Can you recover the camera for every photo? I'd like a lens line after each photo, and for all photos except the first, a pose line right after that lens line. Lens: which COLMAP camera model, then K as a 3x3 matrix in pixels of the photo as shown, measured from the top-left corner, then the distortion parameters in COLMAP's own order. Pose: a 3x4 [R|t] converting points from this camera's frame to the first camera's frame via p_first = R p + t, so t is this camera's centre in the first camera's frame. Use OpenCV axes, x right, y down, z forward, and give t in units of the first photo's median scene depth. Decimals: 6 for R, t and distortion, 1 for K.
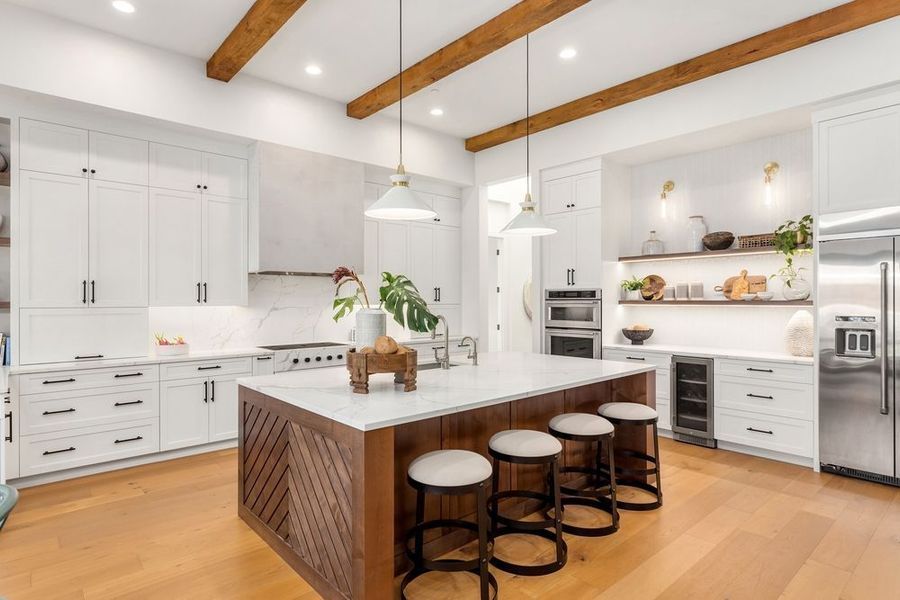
lens RADIAL K [[475.4, 0, 450.0], [0, 475.4, 300.0], [0, 0, 1]] dist [-0.005200, -0.000778]
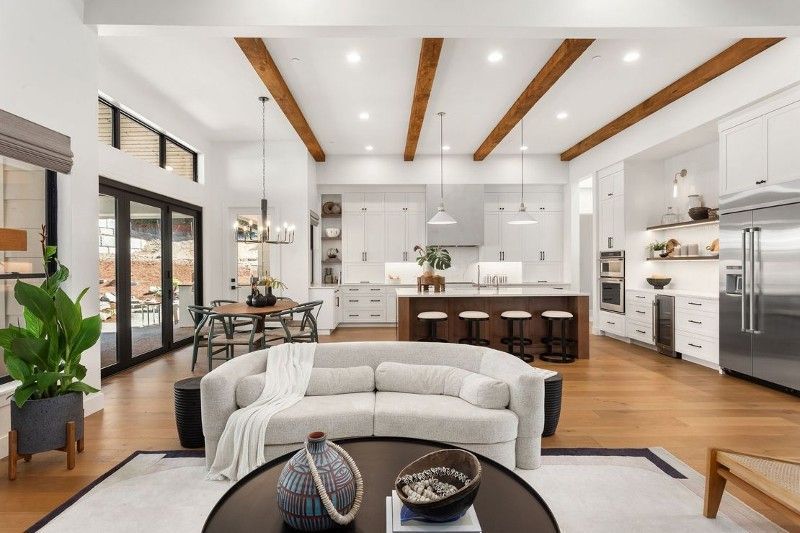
lens RADIAL K [[422.5, 0, 400.0], [0, 422.5, 266.5], [0, 0, 1]] dist [-0.005200, -0.000778]
pose [[0.761124, 0.000247, -0.648606, 0.638455], [0.001217, 0.999998, 0.001810, 0.024437], [0.648605, -0.002167, 0.761122, -0.452355]]
